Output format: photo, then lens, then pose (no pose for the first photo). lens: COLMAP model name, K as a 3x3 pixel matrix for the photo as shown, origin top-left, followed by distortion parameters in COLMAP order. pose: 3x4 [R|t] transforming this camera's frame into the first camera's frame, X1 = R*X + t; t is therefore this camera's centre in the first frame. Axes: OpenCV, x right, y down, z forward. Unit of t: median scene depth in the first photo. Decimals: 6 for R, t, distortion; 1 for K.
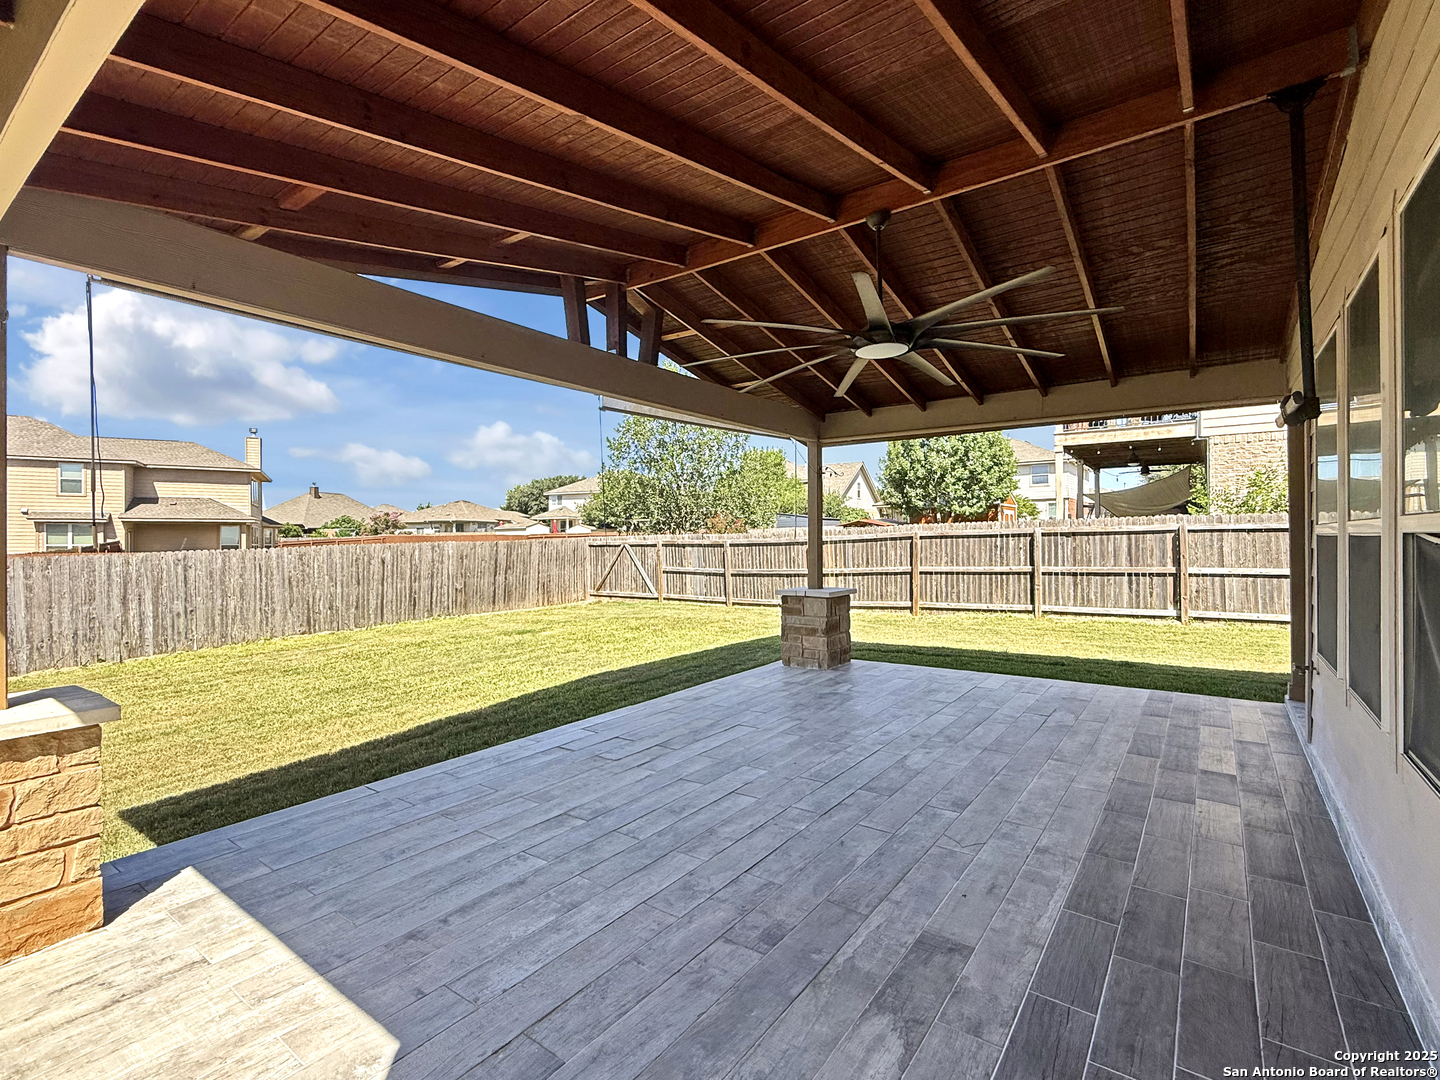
lens RADIAL K [[663.9, 0, 712.8], [0, 663.9, 550.1], [0, 0, 1]] dist [0.006549, -0.000384]
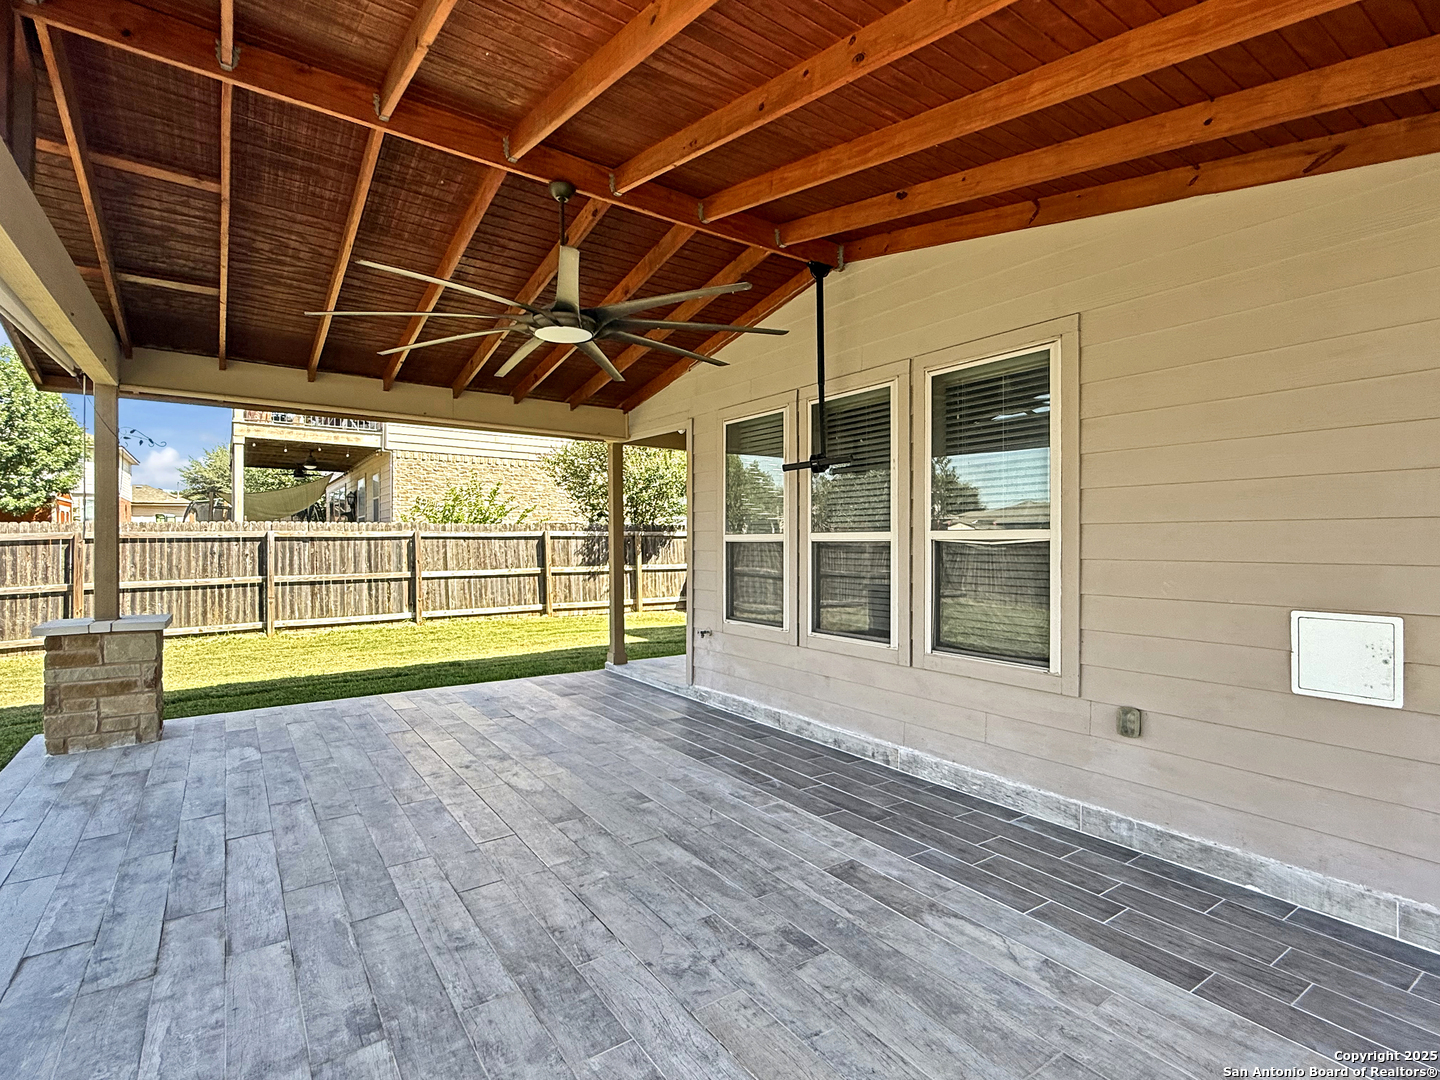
lens RADIAL K [[714.1, 0, 713.7], [0, 714.1, 538.4], [0, 0, 1]] dist [0.002972, 0.000521]
pose [[0.323115, 0.015513, 0.946233, -0.220061], [0.011720, 0.999723, -0.020392, 0.001622], [-0.946287, 0.017679, 0.322844, 0.176196]]
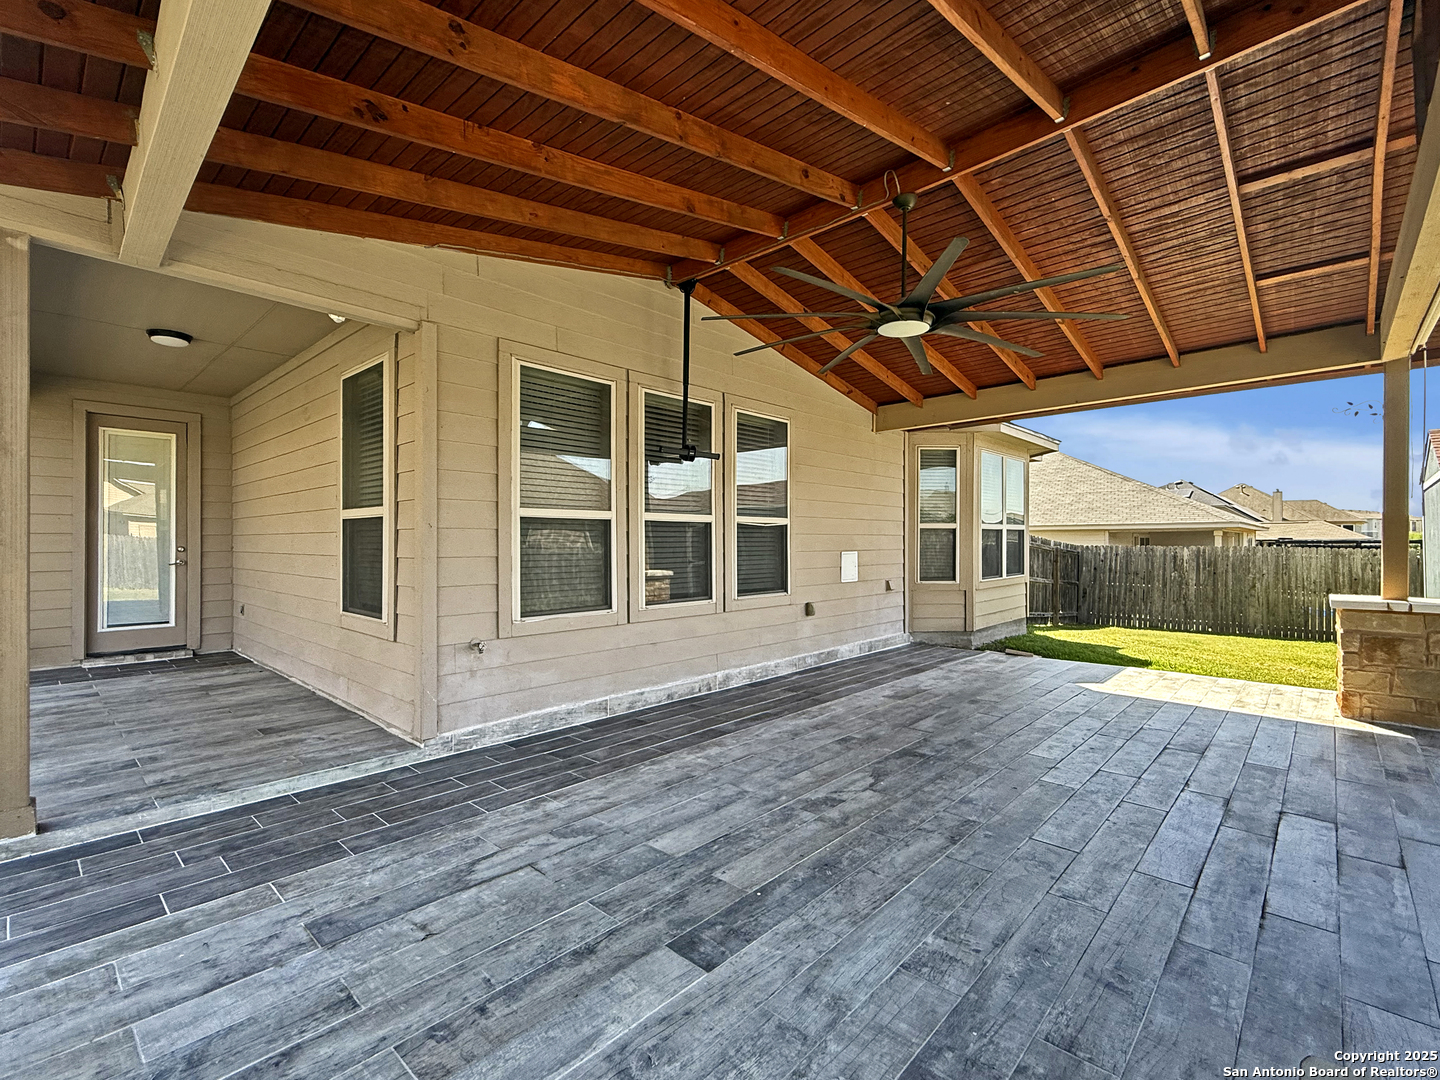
lens RADIAL K [[663.9, 0, 724.5], [0, 663.9, 531.2], [0, 0, 1]] dist [0.006549, -0.000384]
pose [[-0.995684, 0.012445, 0.091971, 0.158907], [0.012291, 0.999922, -0.002247, 0.004284], [-0.091992, -0.001107, -0.995759, 0.740543]]
